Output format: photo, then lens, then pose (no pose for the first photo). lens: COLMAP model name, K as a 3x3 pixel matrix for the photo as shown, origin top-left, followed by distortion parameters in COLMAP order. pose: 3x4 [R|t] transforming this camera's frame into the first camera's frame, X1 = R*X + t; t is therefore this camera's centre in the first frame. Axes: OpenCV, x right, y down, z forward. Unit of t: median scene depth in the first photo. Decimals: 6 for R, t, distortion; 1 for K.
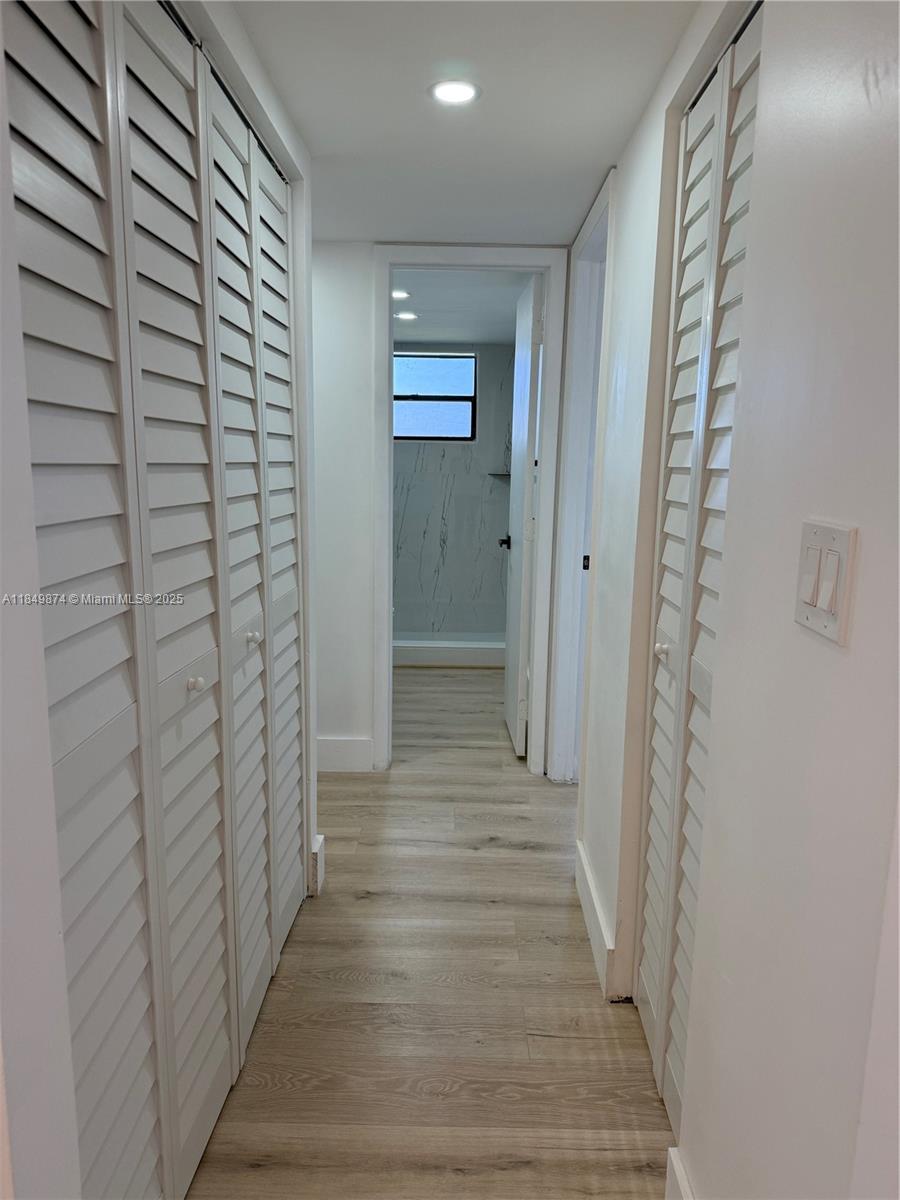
lens RADIAL K [[849.8, 0, 450.0], [0, 849.8, 600.0], [0, 0, 1]] dist [0.005064, 0.000510]
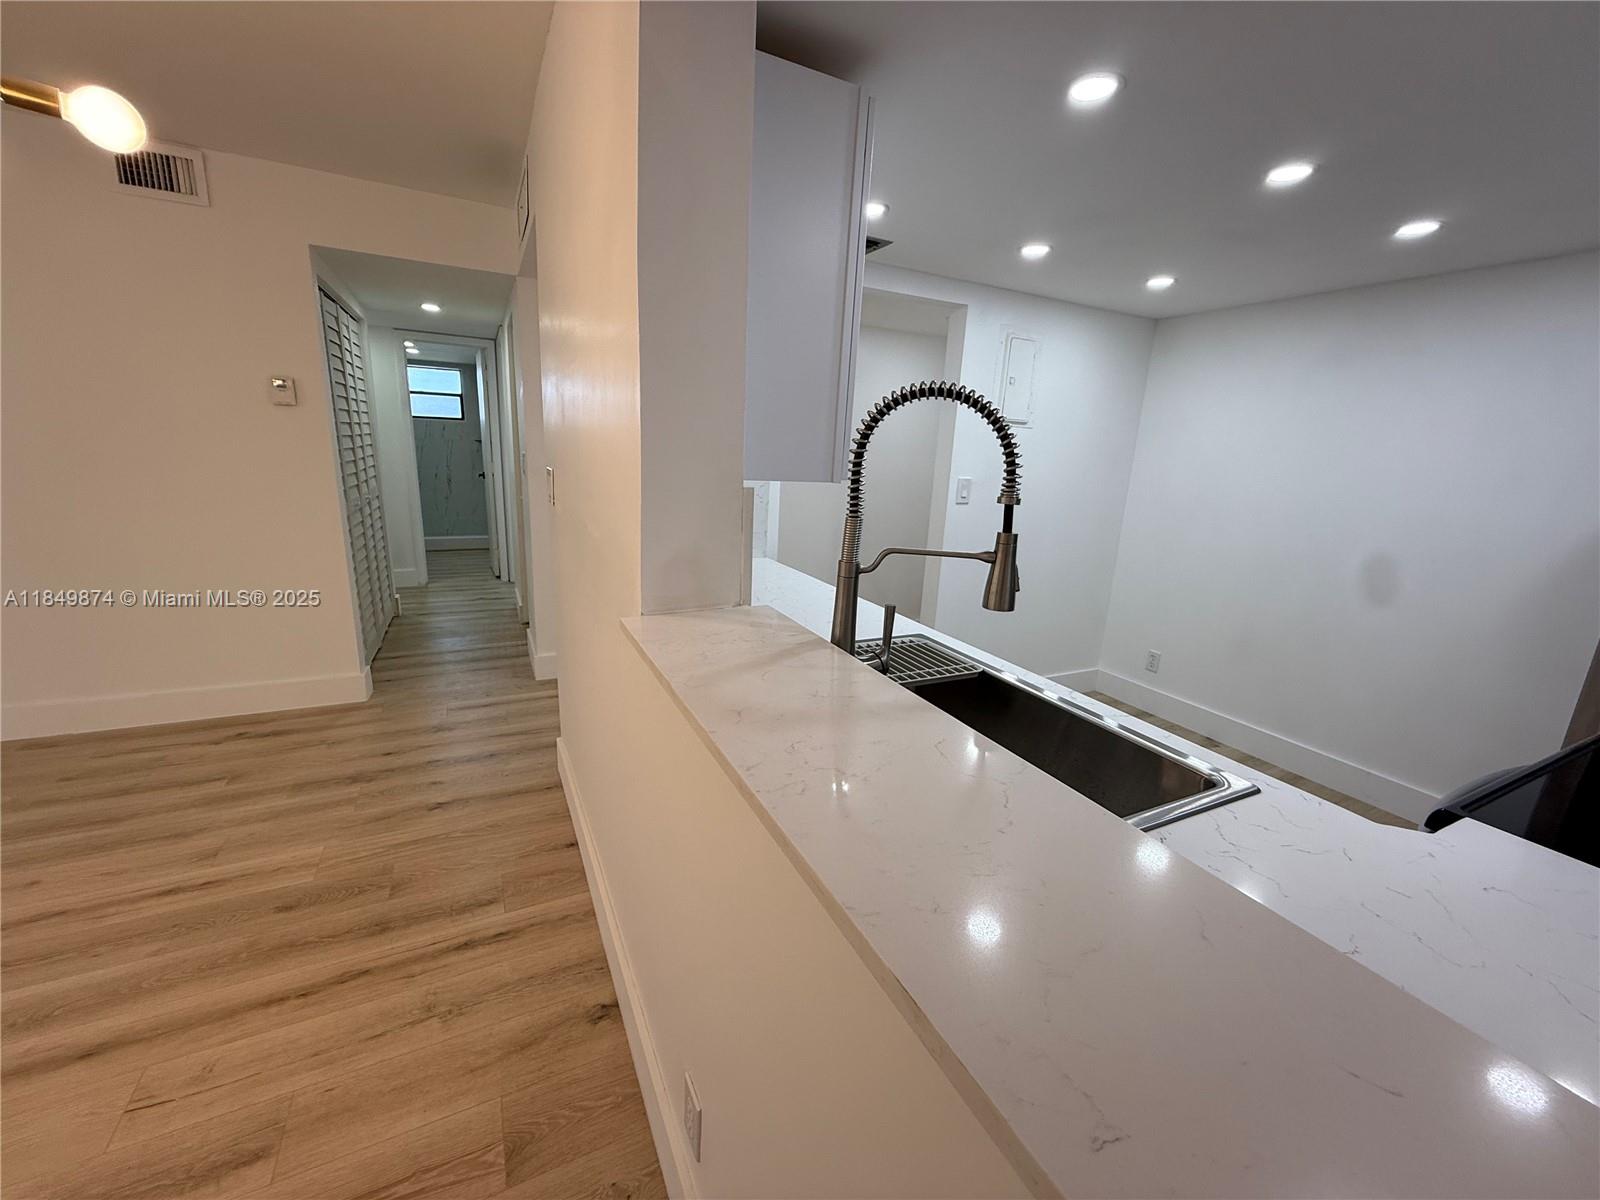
lens RADIAL K [[642.4, 0, 800.0], [0, 642.4, 600.0], [0, 0, 1]] dist [-0.000733, 0.000165]
pose [[0.888992, -0.086110, 0.449753, 0.033727], [0.044934, 0.993824, 0.101461, 0.142607], [-0.455712, -0.069988, 0.887371, -0.973923]]
